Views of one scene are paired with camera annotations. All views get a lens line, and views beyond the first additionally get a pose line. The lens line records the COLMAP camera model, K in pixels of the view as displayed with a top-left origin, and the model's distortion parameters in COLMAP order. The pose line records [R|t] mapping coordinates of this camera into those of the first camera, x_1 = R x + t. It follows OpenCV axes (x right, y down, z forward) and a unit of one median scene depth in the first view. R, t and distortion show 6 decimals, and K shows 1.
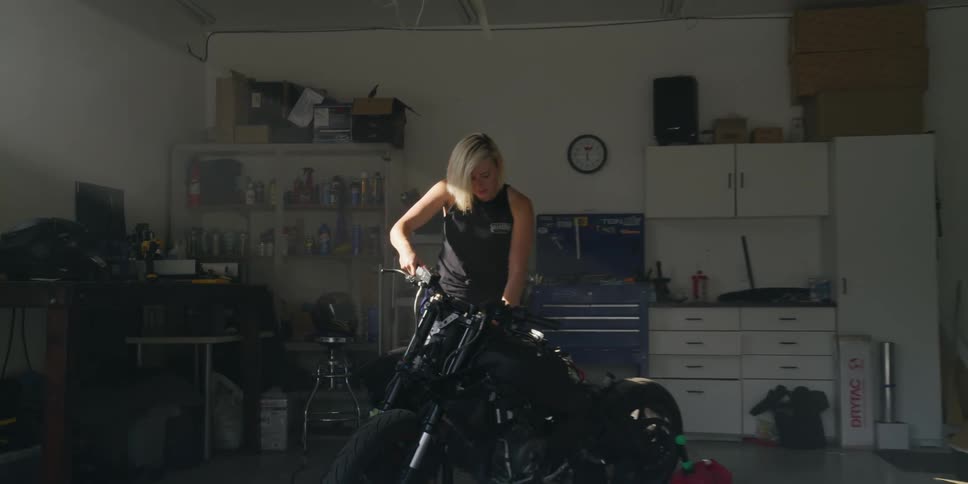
lens RADIAL K [[1026.2, 0, 483.2], [0, 1026.2, 242.7], [0, 0, 1]] dist [0.027063, 0.000000]
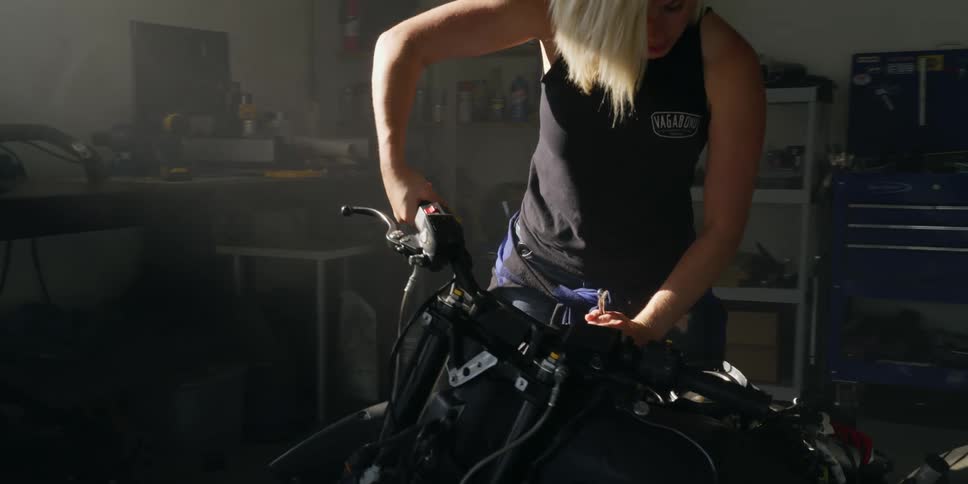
lens RADIAL K [[1026.2, 0, 475.2], [0, 1026.2, 302.2], [0, 0, 1]] dist [0.027063, 0.000000]
pose [[0.948297, 0.053469, -0.312849, 0.045249], [0.012493, 0.978655, 0.205129, -0.012882], [0.317139, -0.198431, 0.927388, 0.373412]]
